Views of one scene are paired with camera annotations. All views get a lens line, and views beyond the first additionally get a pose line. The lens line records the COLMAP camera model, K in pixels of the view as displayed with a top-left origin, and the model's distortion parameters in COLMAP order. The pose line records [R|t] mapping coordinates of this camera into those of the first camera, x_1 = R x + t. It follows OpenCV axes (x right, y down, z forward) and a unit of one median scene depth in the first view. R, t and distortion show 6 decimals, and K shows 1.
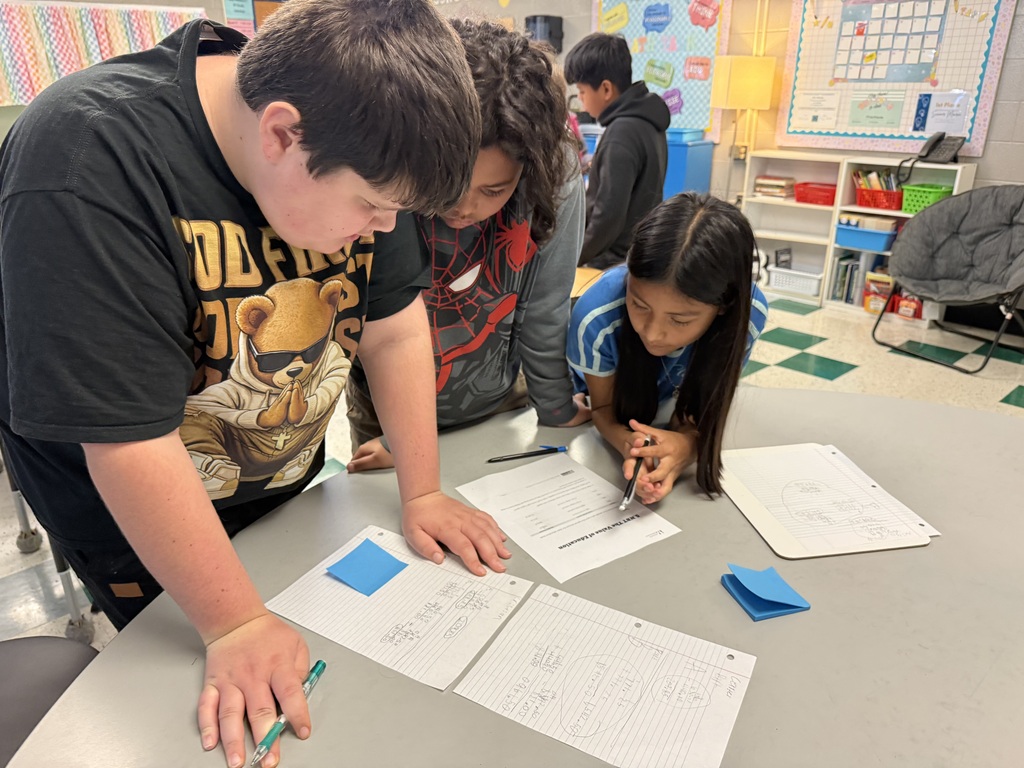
lens RADIAL K [[732.6, 0, 512.0], [0, 732.6, 384.0], [0, 0, 1]] dist [-0.004618, -0.005404]
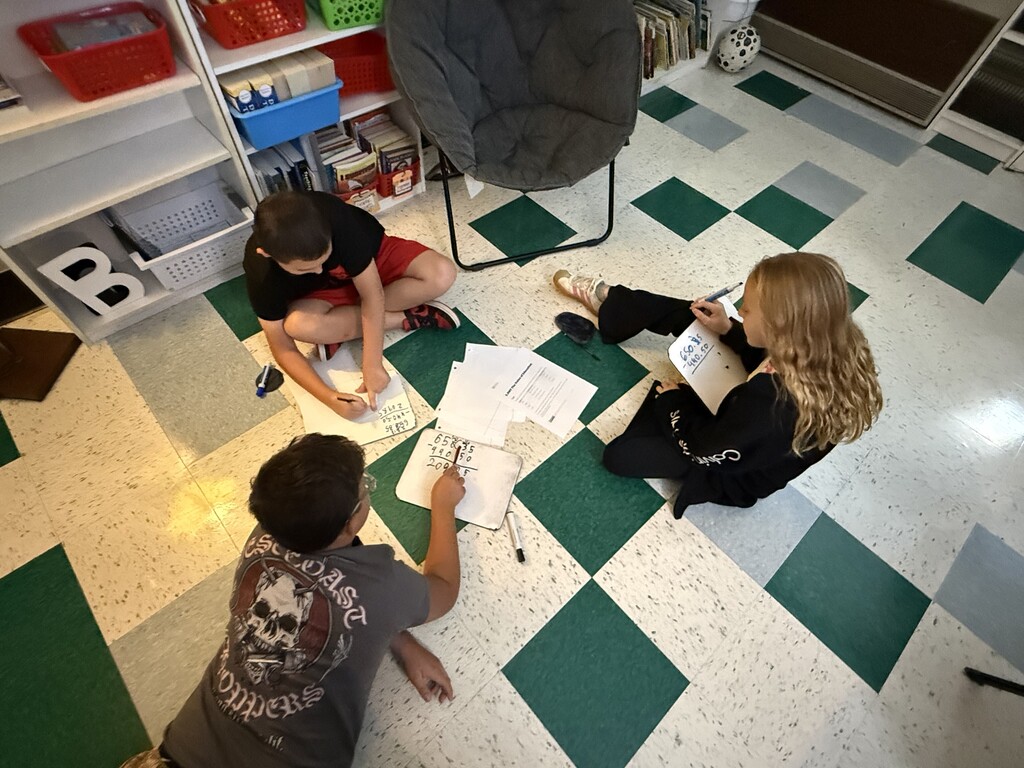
lens RADIAL K [[511.3, 0, 512.0], [0, 511.3, 384.0], [0, 0, 1]] dist [0.000084, 0.000094]
pose [[0.007142, -0.823259, 0.567621, 0.121152], [0.328438, 0.538076, 0.776275, -0.303774], [-0.944499, 0.180884, 0.274232, 0.749703]]
